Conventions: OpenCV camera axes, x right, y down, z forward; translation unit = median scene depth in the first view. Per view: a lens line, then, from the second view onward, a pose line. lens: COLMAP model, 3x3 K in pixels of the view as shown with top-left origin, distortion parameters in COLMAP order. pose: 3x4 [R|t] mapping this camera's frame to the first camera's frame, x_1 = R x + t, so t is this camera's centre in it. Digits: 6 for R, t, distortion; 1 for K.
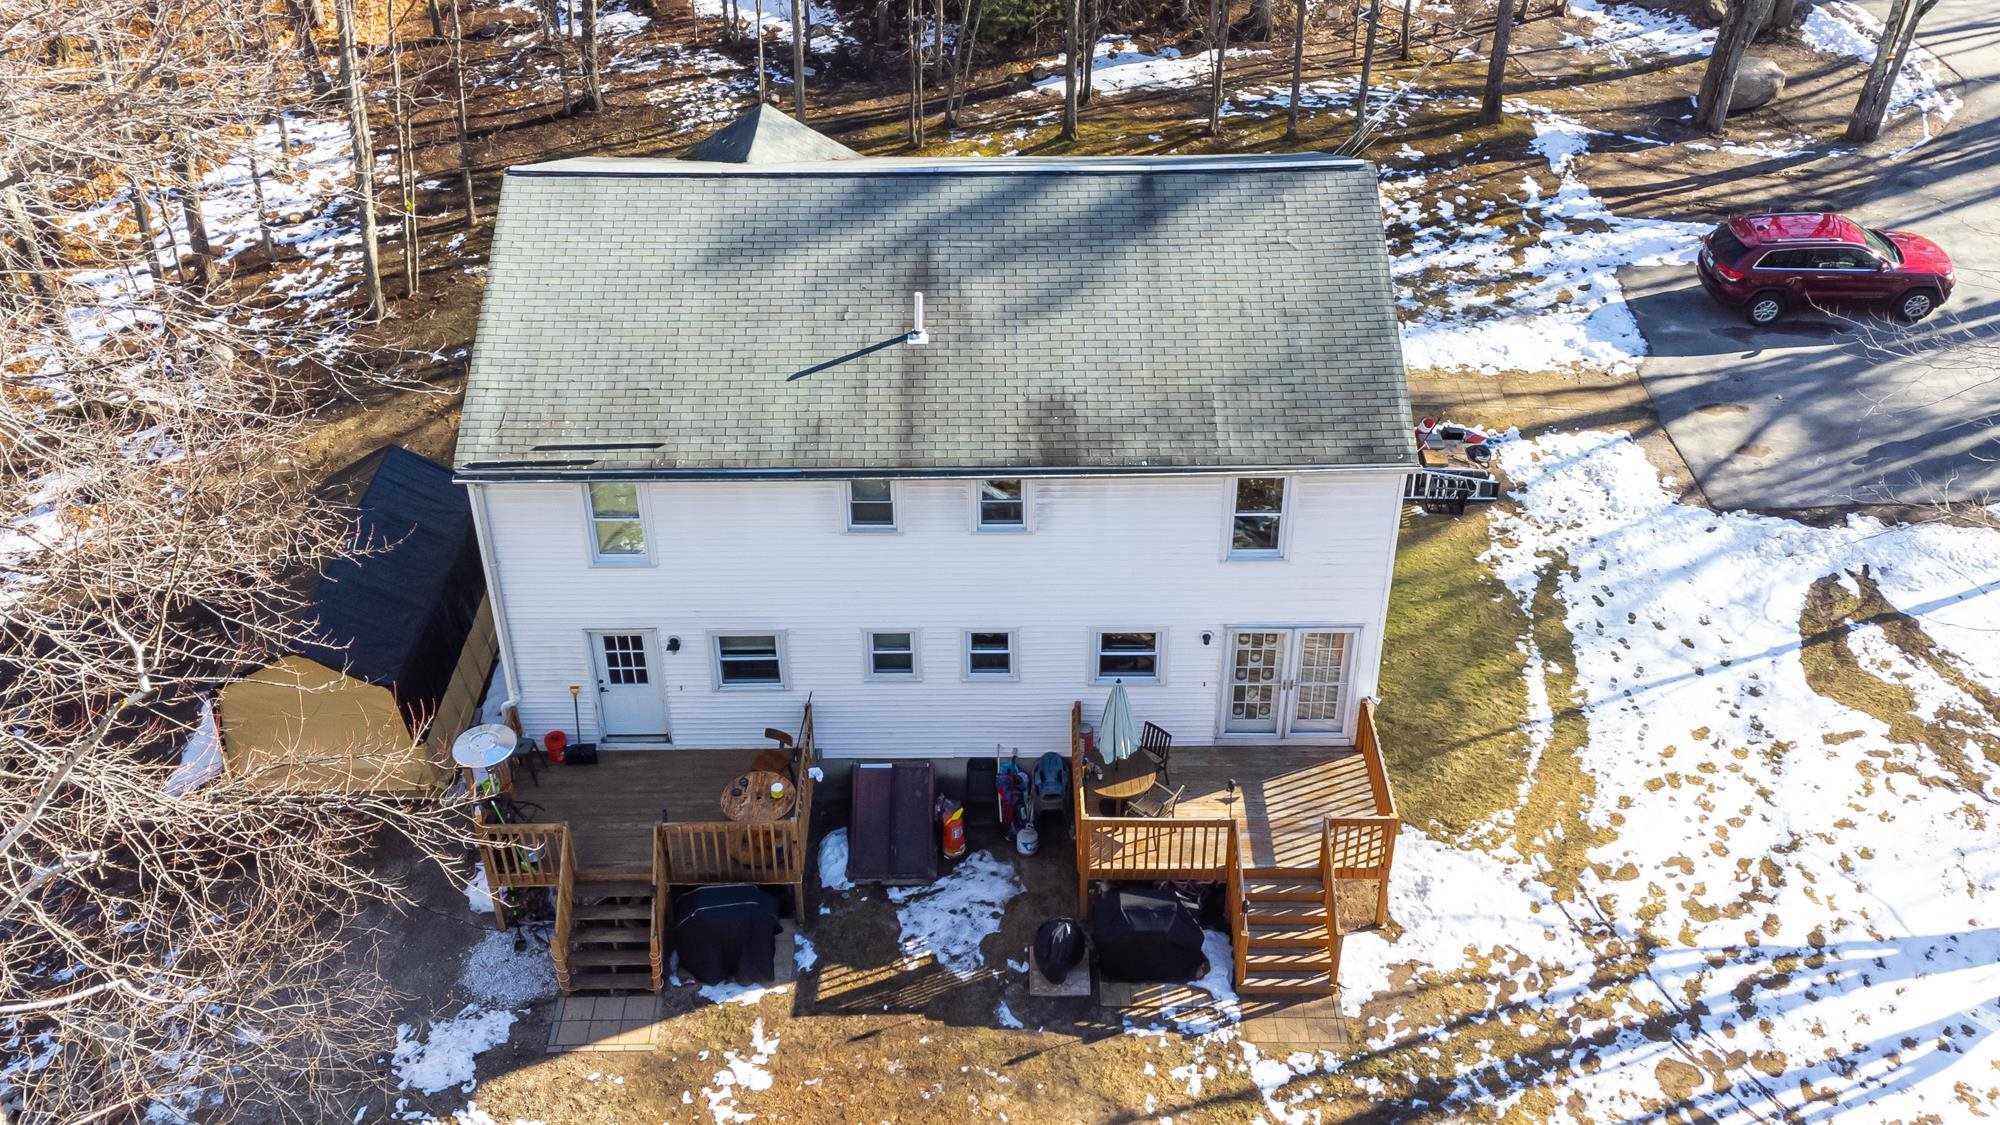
lens RADIAL K [[1823.8, 0, 995.3], [0, 1823.8, 529.3], [0, 0, 1]] dist [-0.033488, 0.251415]
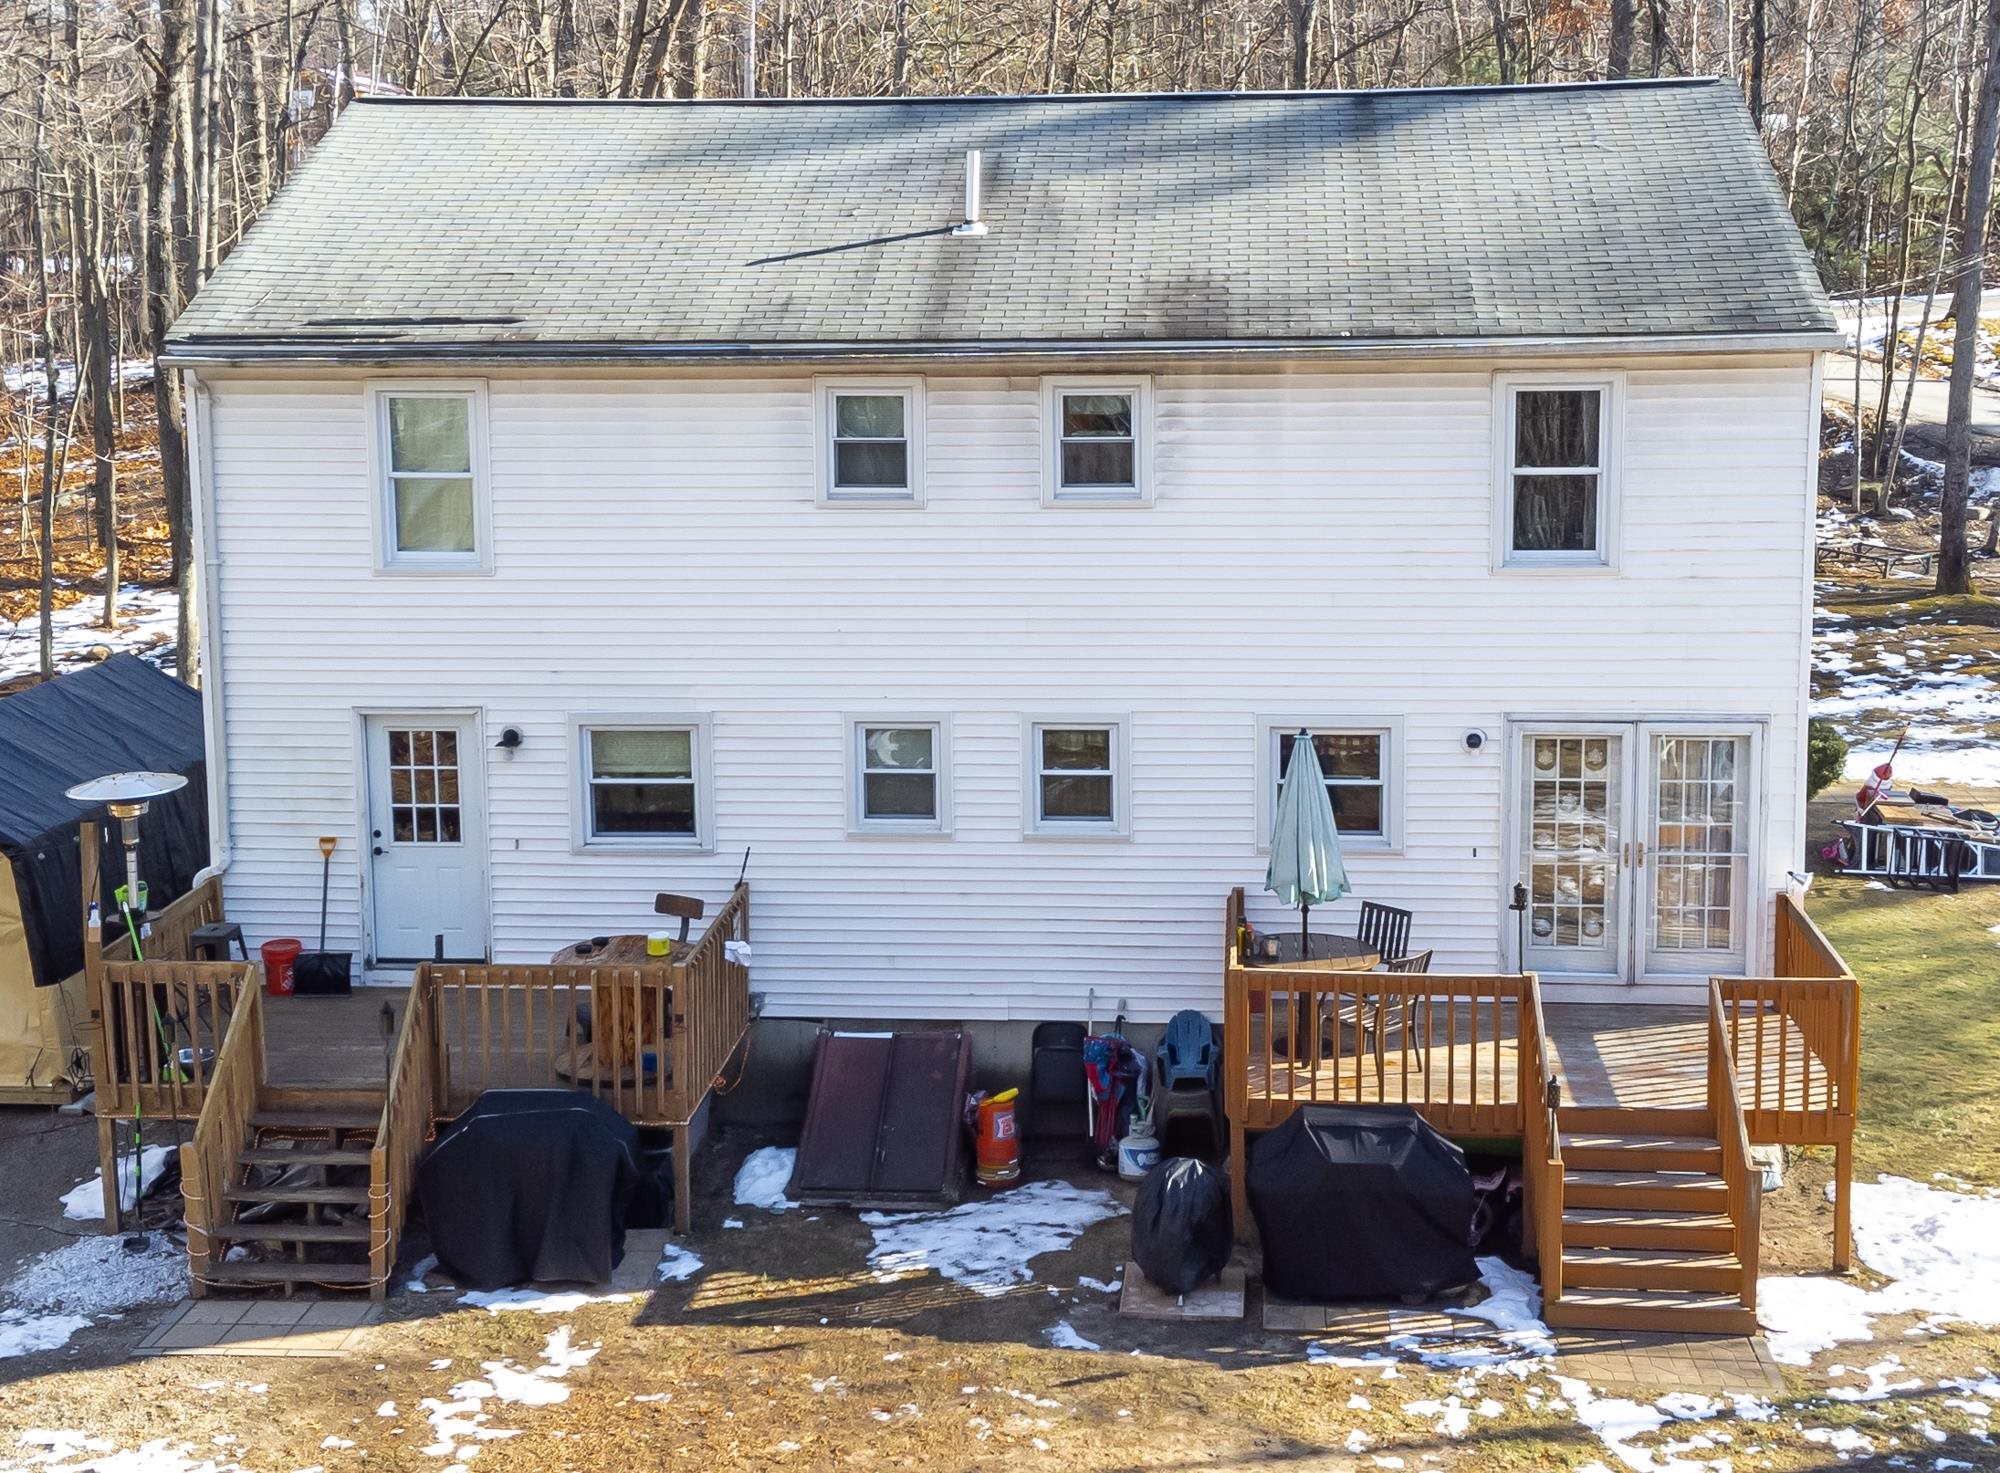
lens RADIAL K [[2668.0, 0, 1041.4], [0, 2668.0, 735.4], [0, 0, 1]] dist [0.020460, 0.025809]
pose [[0.996711, 0.013306, -0.079935, 0.052652], [-0.045758, 0.906532, -0.419650, 0.409855], [0.066880, 0.421927, 0.904160, 0.279786]]
